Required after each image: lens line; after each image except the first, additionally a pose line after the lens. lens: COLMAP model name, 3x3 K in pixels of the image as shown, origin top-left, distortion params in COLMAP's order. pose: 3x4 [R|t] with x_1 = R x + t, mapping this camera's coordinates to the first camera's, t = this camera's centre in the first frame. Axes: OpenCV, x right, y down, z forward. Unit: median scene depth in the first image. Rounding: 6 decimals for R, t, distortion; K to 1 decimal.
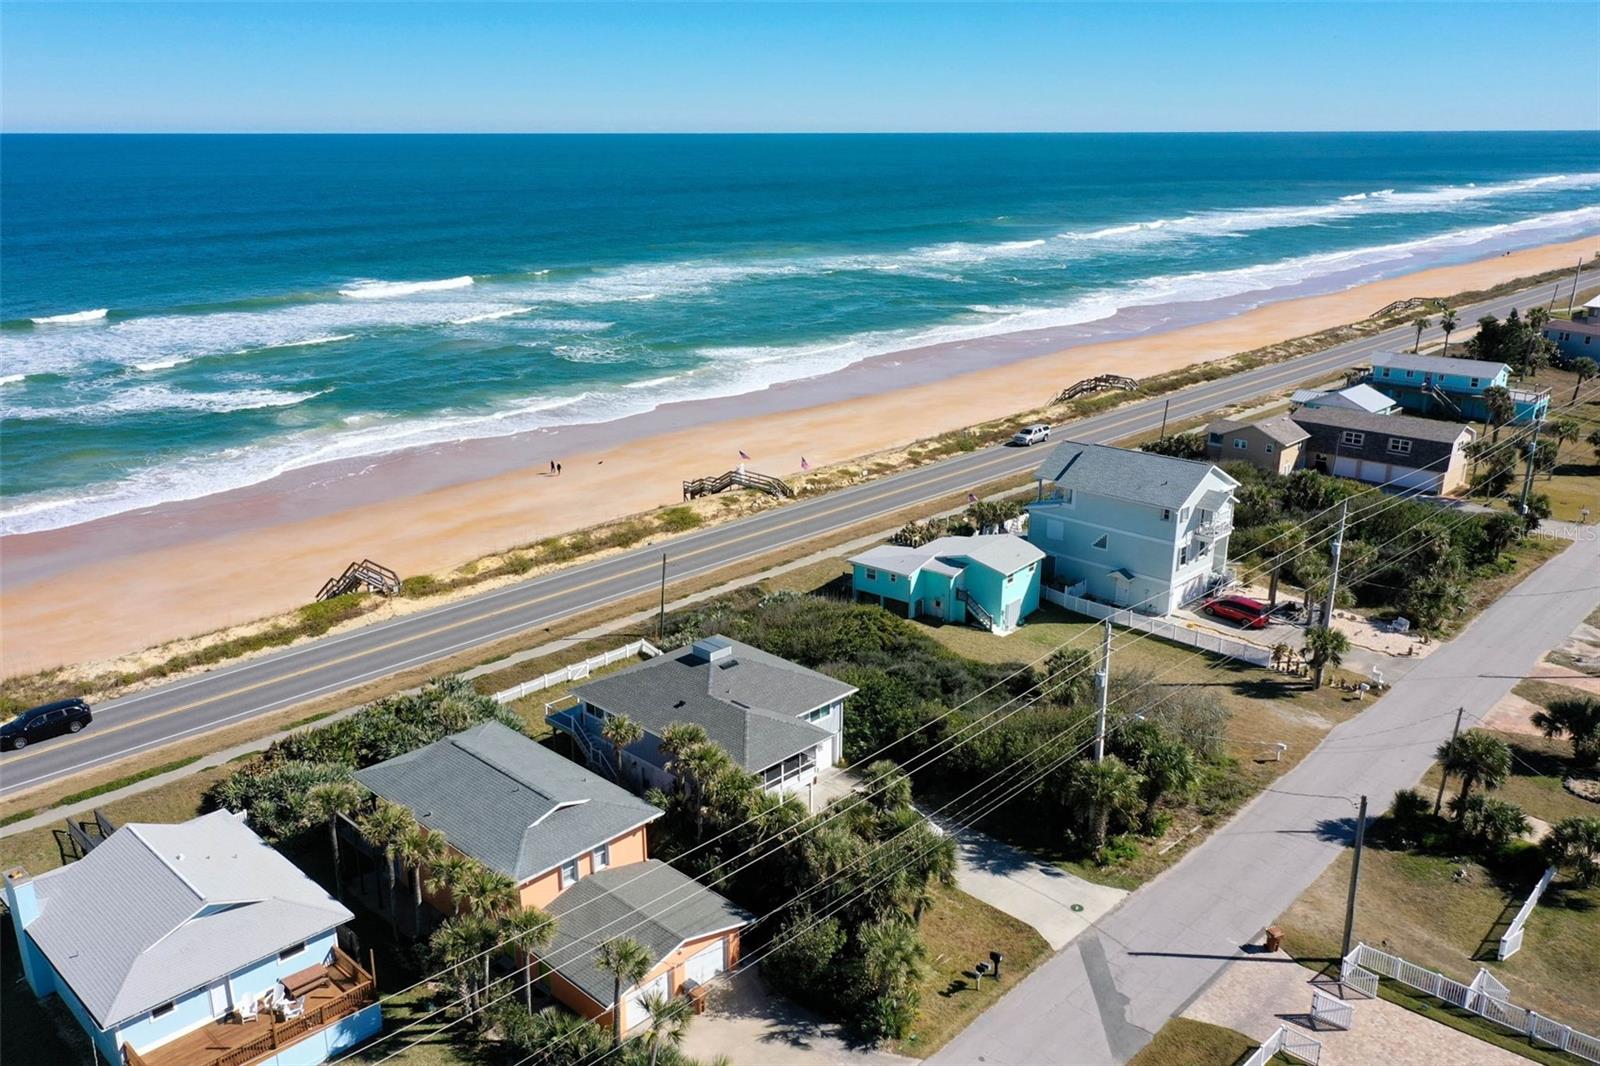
lens RADIAL K [[1272.9, 0, 793.3], [0, 1272.9, 532.0], [0, 0, 1]] dist [0.009423, 0.003866]
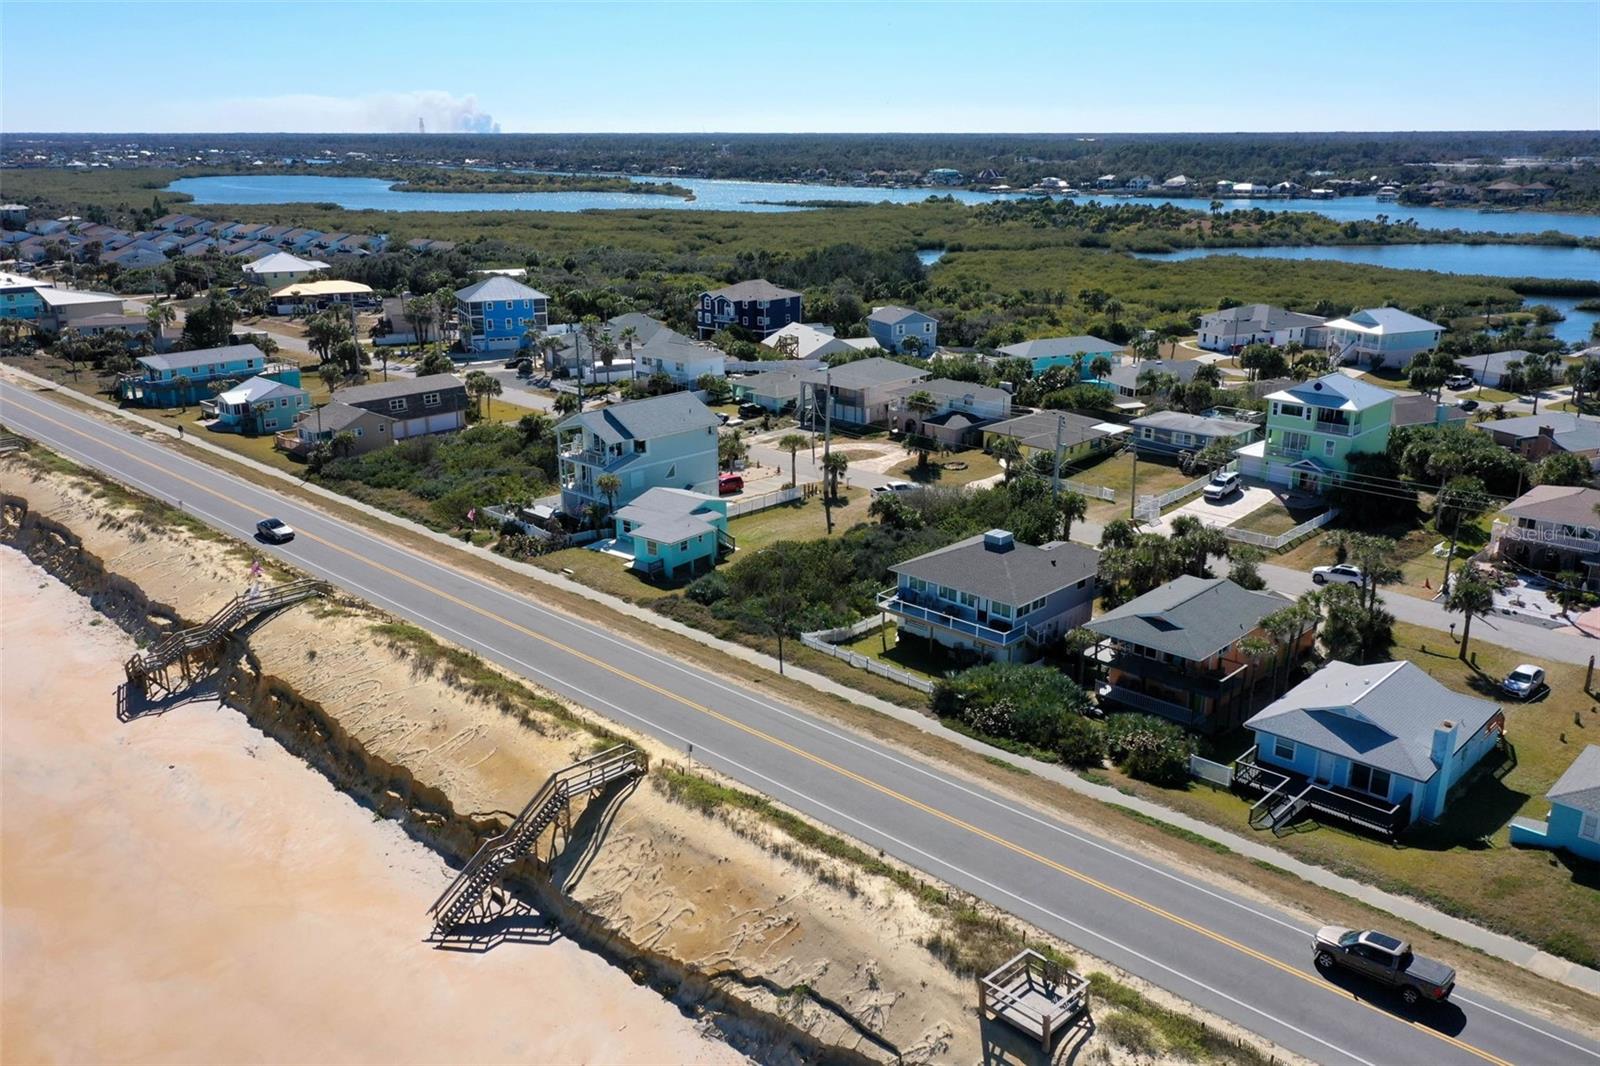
lens RADIAL K [[1272.9, 0, 793.3], [0, 1272.9, 532.0], [0, 0, 1]] dist [0.009423, 0.003866]
pose [[0.002550, -0.297958, 0.954576, -1.078332], [0.301899, 0.910267, 0.283321, -0.285888], [-0.953337, 0.287462, 0.092275, 0.879122]]
